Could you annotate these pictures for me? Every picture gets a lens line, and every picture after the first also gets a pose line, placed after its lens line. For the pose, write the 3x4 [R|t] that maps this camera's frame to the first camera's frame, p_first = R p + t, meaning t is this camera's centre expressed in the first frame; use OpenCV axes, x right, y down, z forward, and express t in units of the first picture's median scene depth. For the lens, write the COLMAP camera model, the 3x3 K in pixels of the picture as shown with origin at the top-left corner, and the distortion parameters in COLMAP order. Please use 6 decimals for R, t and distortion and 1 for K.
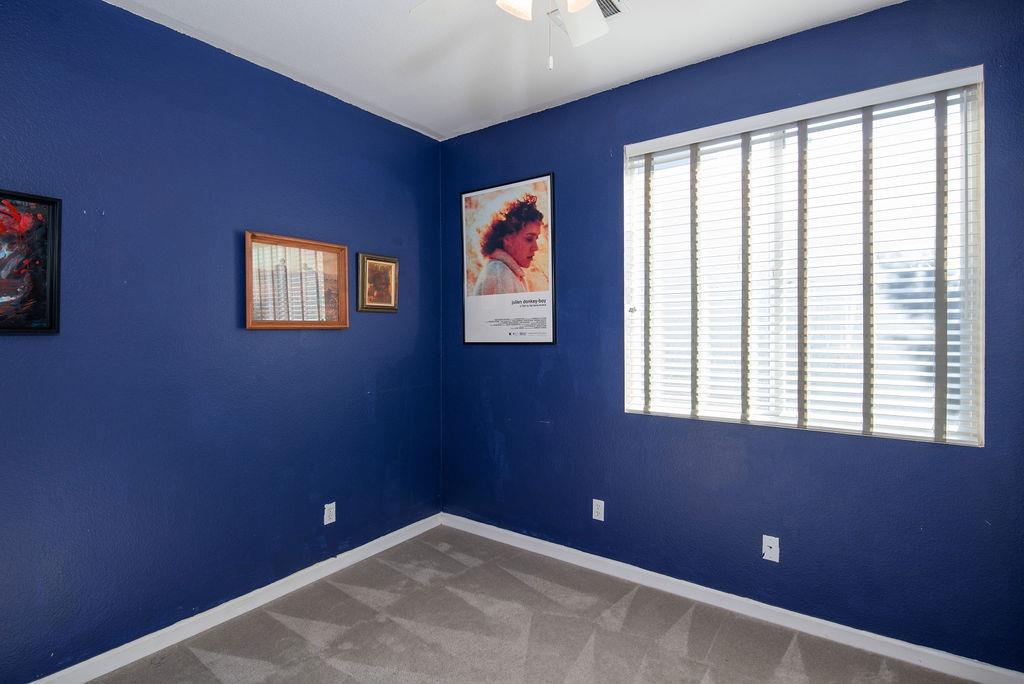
lens RADIAL K [[511.4, 0, 511.0], [0, 511.4, 337.3], [0, 0, 1]] dist [0.001657, 0.000391]
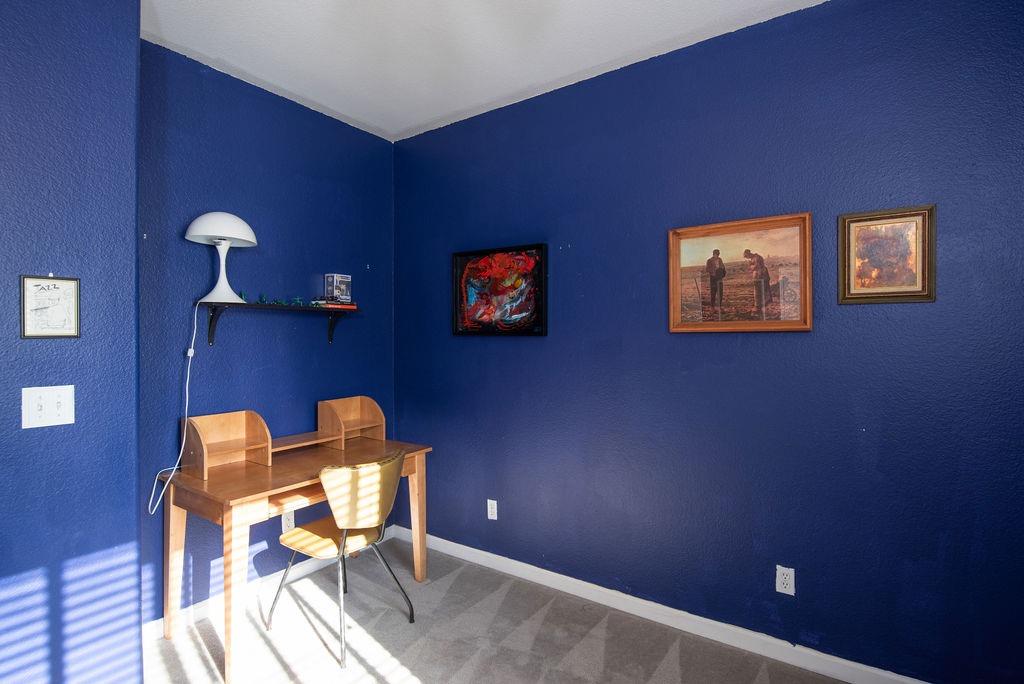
lens RADIAL K [[511.4, 0, 511.2], [0, 511.4, 338.0], [0, 0, 1]] dist [0.001657, 0.000391]
pose [[0.028296, -0.000137, -0.999600, 0.437424], [-0.013505, 0.999909, -0.000519, -0.000161], [0.999508, 0.013514, 0.028292, 0.672456]]
